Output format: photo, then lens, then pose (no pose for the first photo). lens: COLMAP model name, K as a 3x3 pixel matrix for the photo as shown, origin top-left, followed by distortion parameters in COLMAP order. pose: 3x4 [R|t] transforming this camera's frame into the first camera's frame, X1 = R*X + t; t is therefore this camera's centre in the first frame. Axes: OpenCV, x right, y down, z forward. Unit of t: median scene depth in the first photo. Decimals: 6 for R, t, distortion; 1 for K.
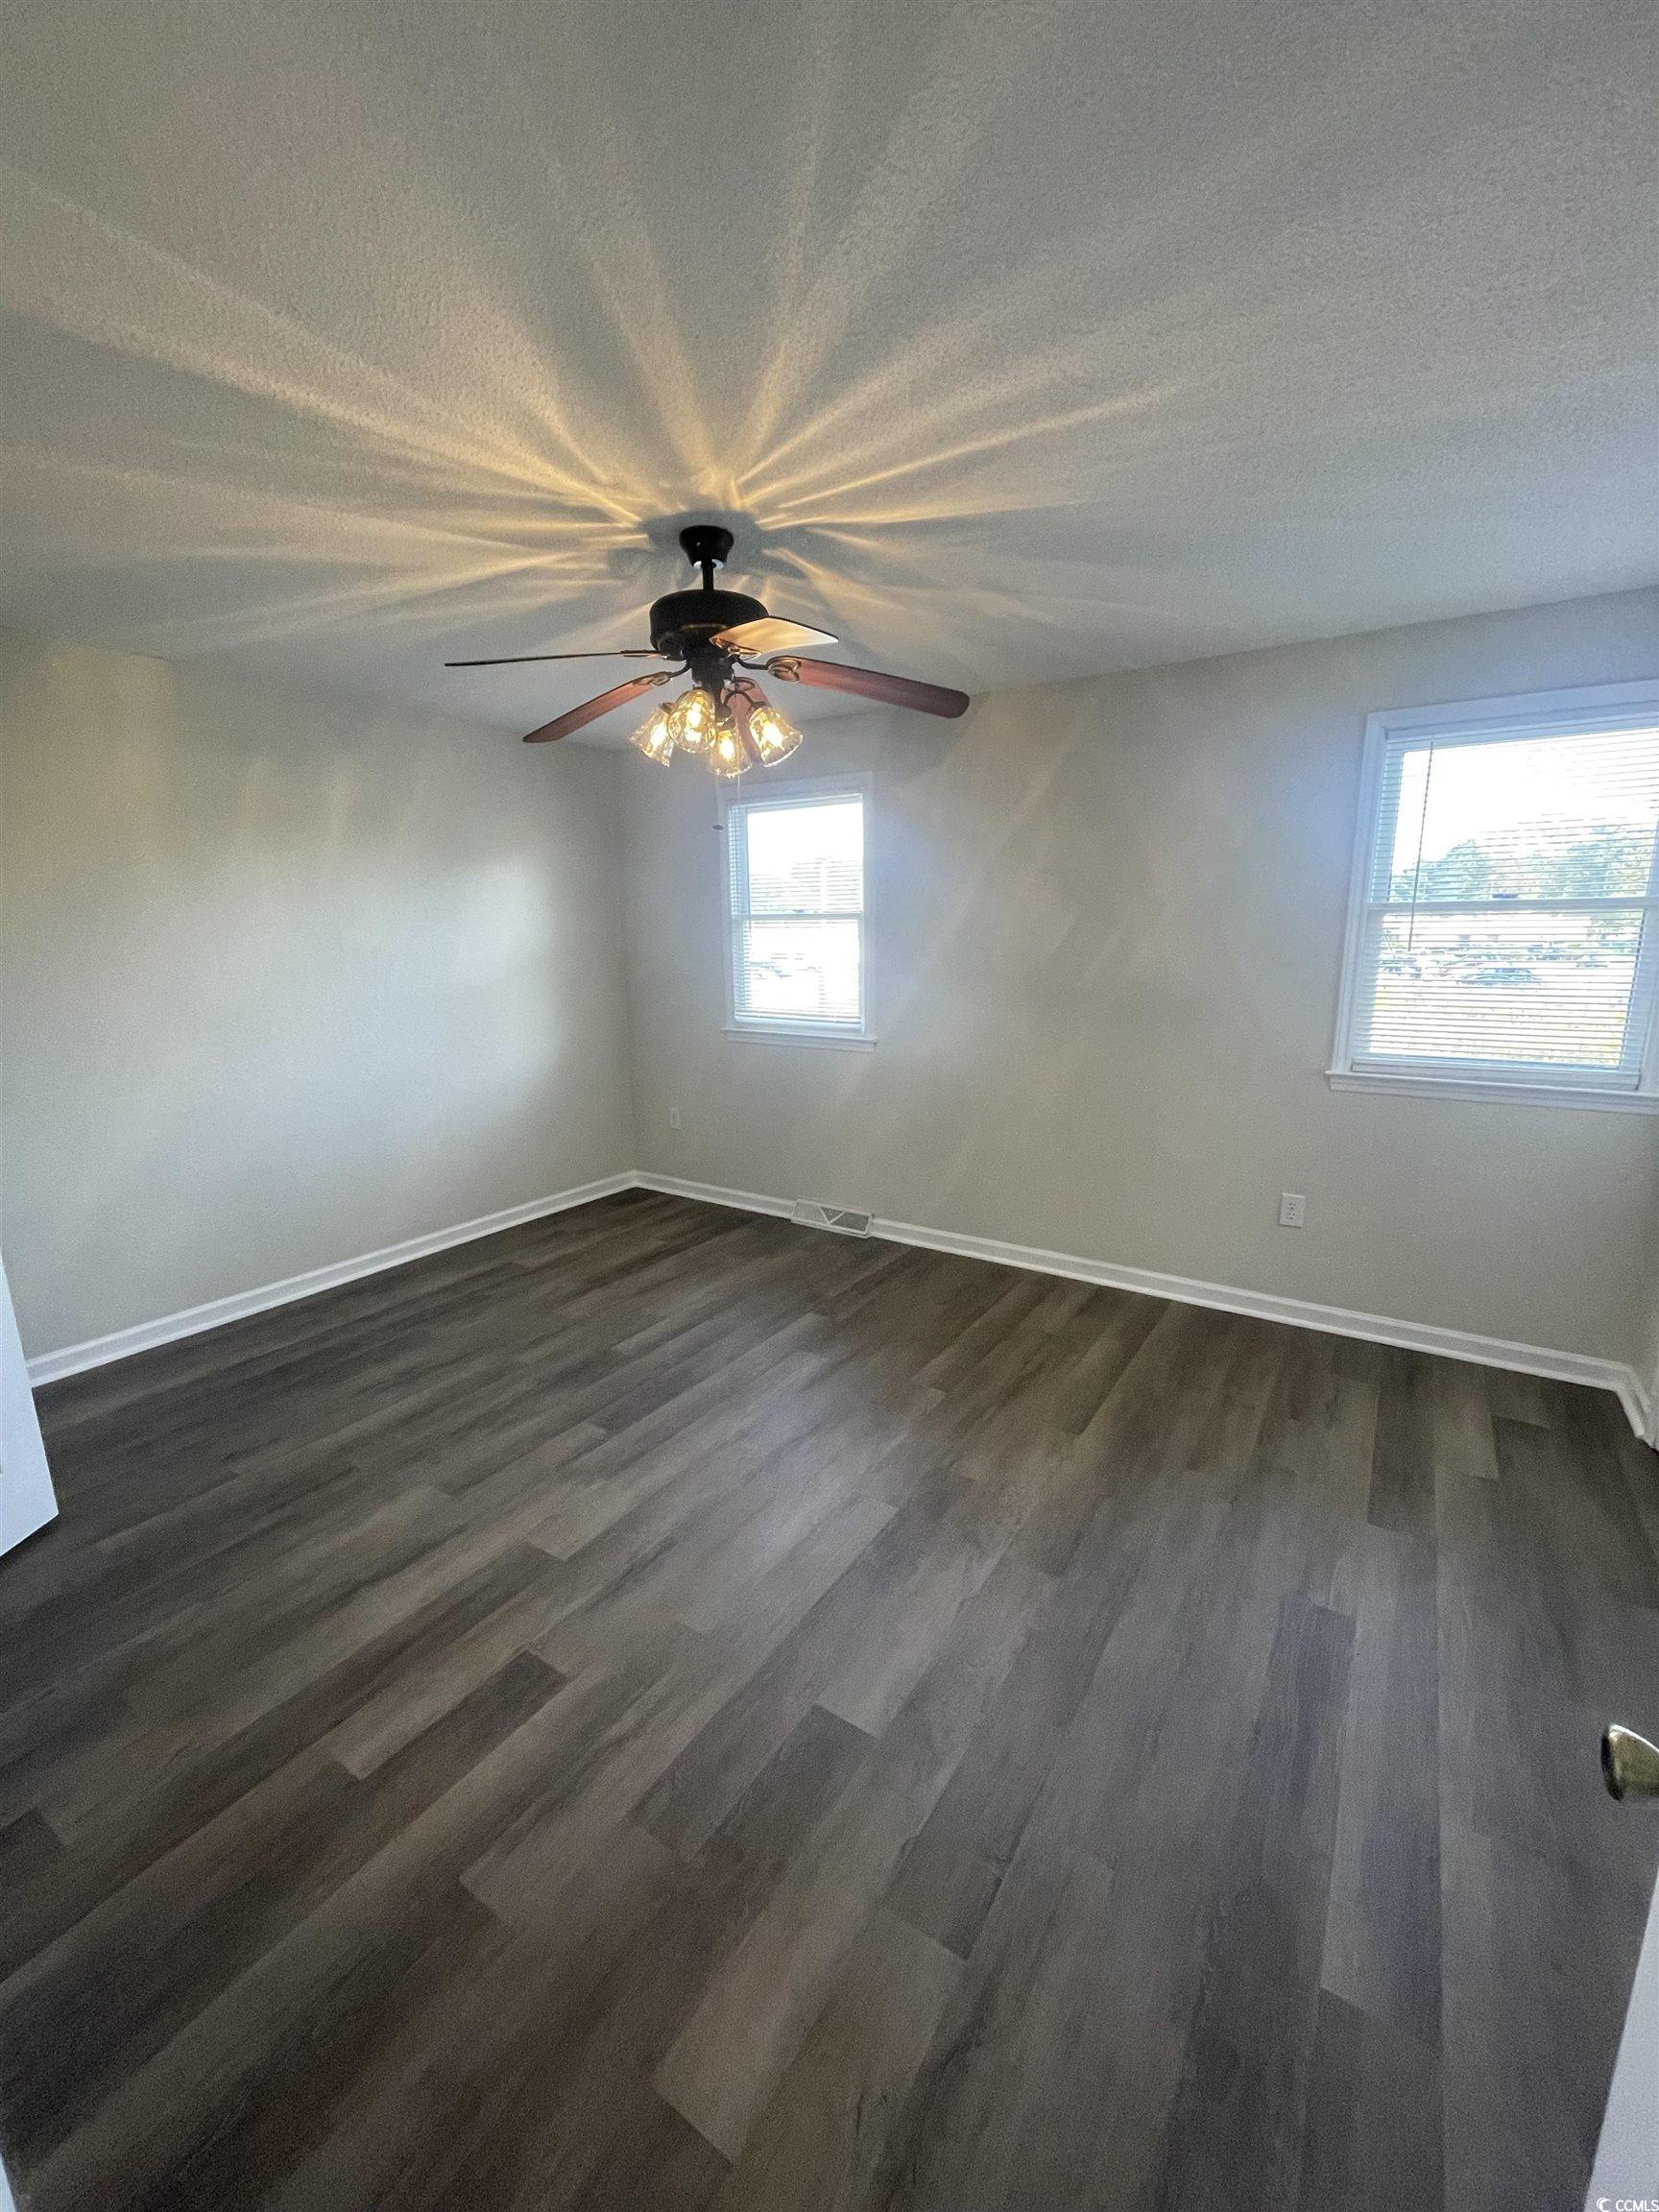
lens RADIAL K [[891.9, 0, 833.1], [0, 891.9, 1114.8], [0, 0, 1]] dist [-0.000598, -0.000798]
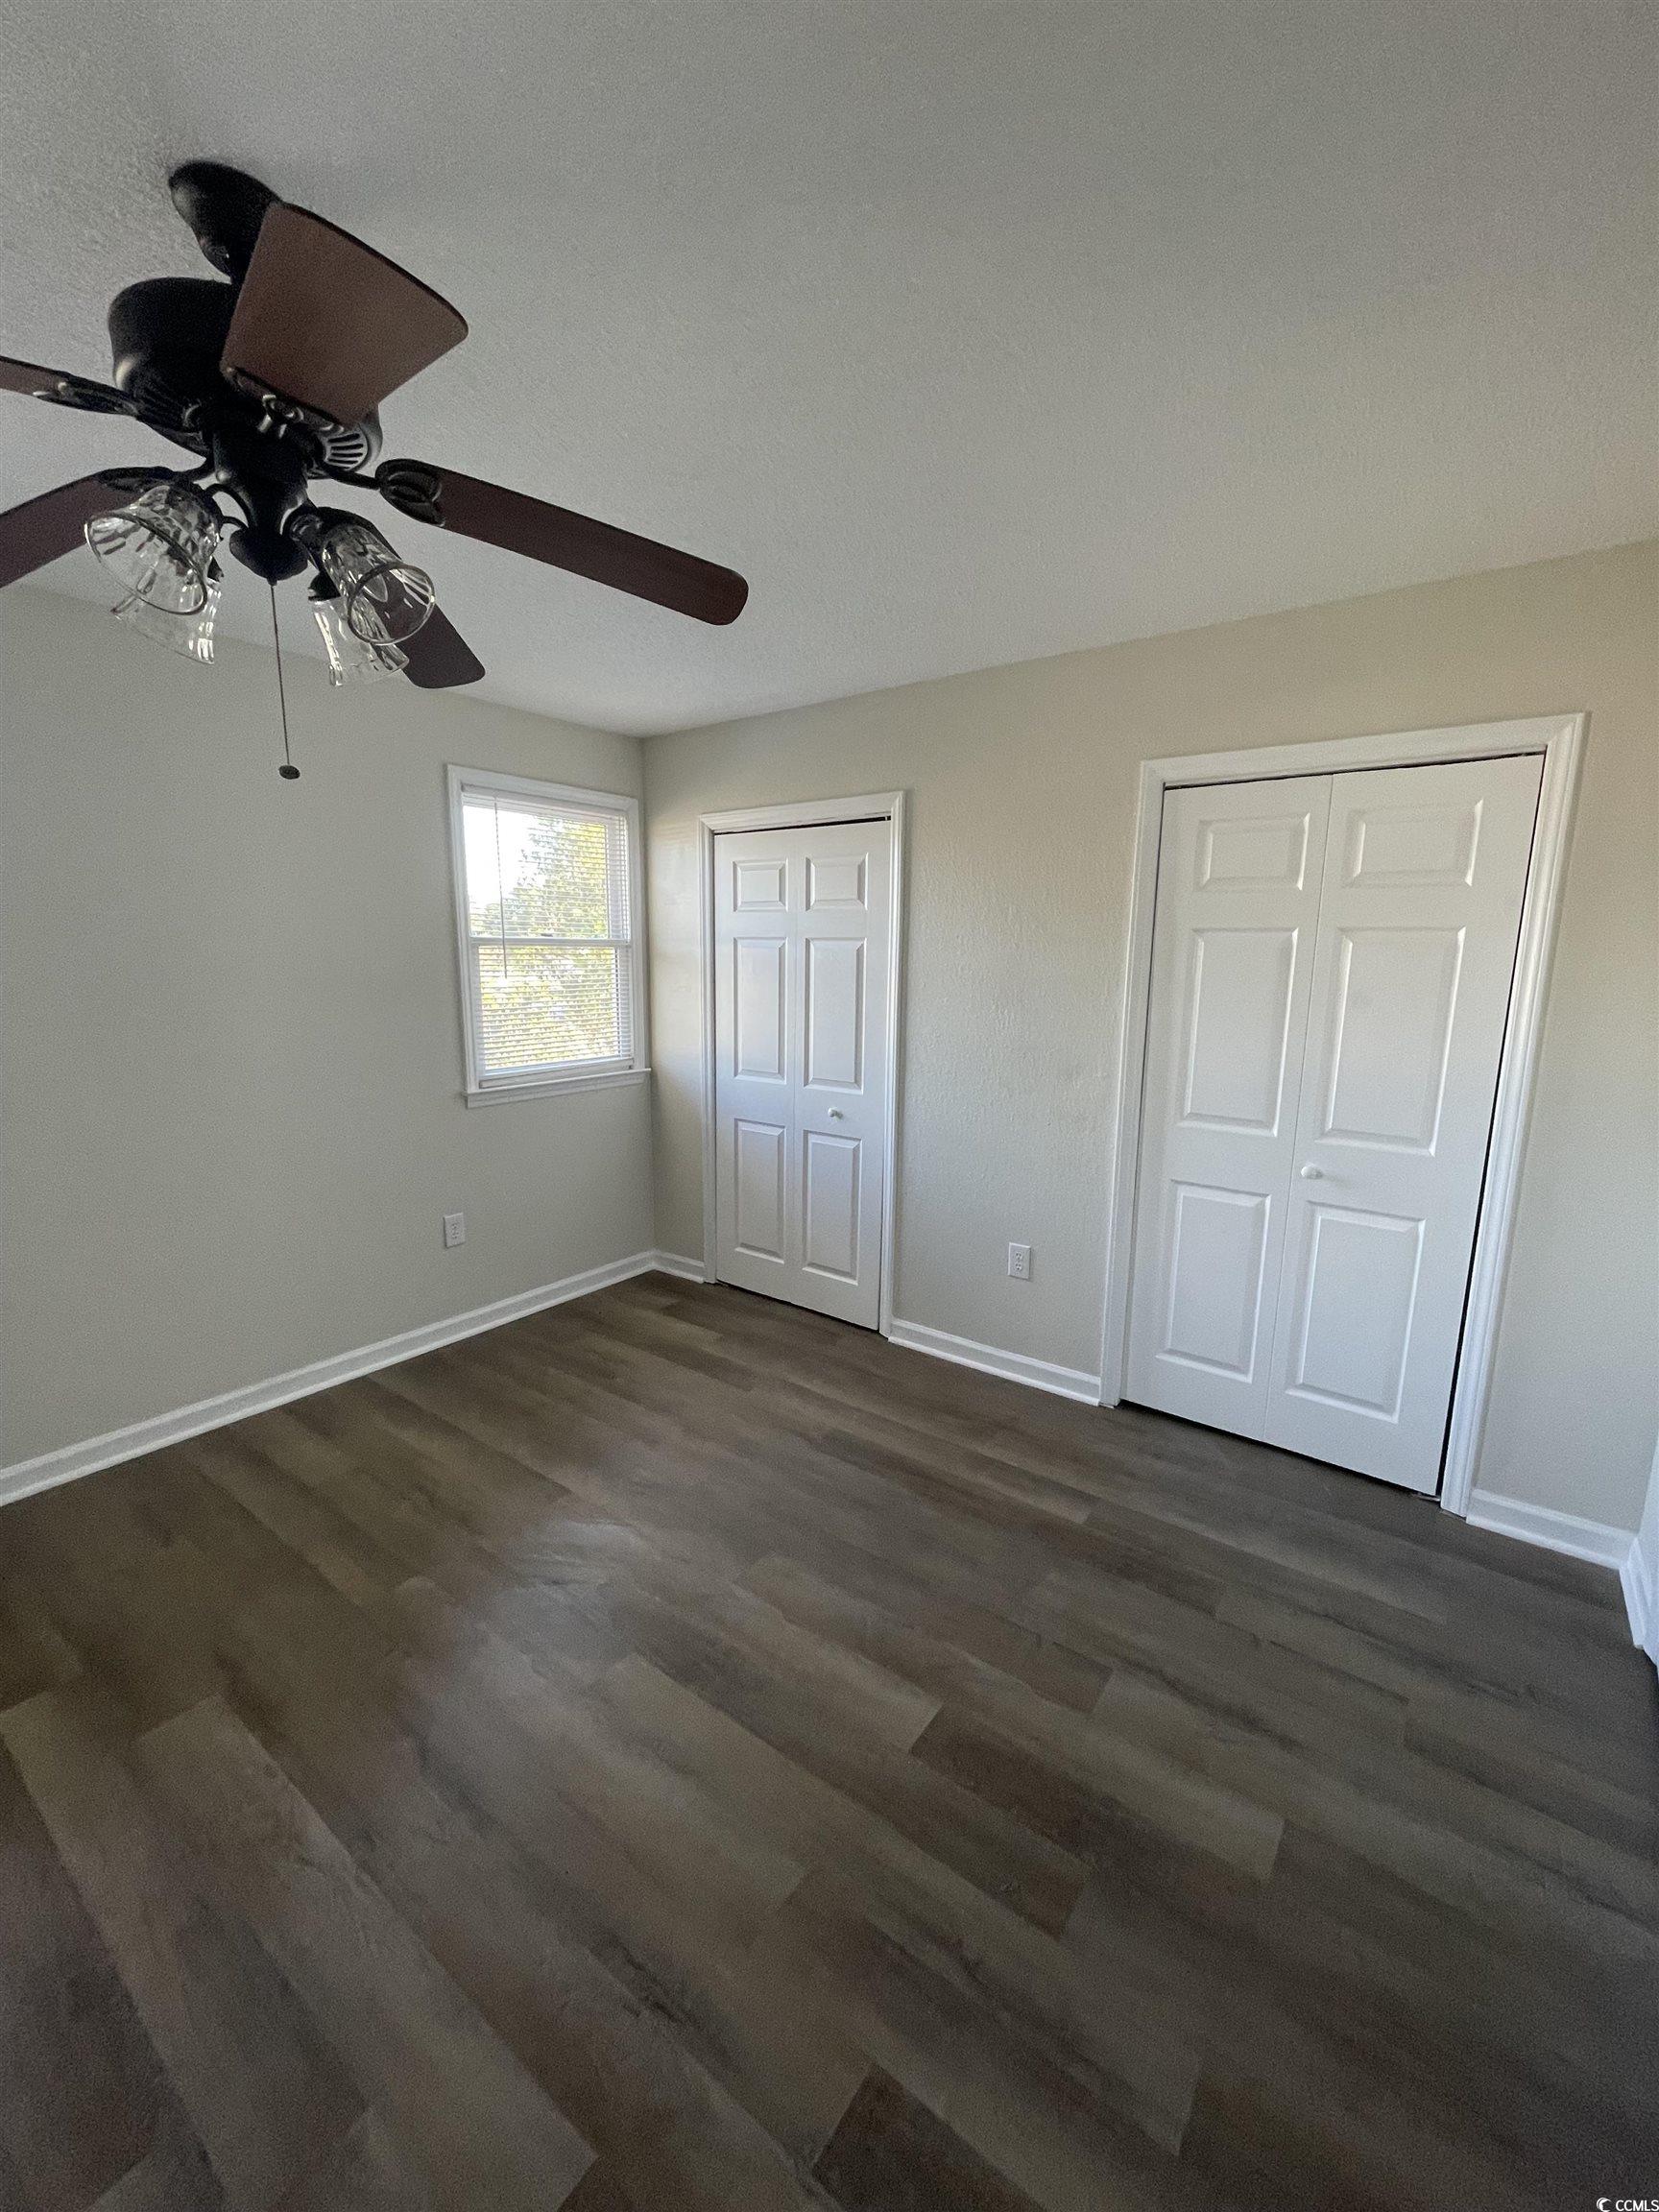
lens RADIAL K [[891.9, 0, 832.1], [0, 891.9, 1112.5], [0, 0, 1]] dist [-0.000598, -0.000798]
pose [[0.065684, -0.164496, 0.984188, -0.645899], [0.196327, 0.969169, 0.148883, -0.132884], [-0.978336, 0.183444, 0.095954, 0.638310]]
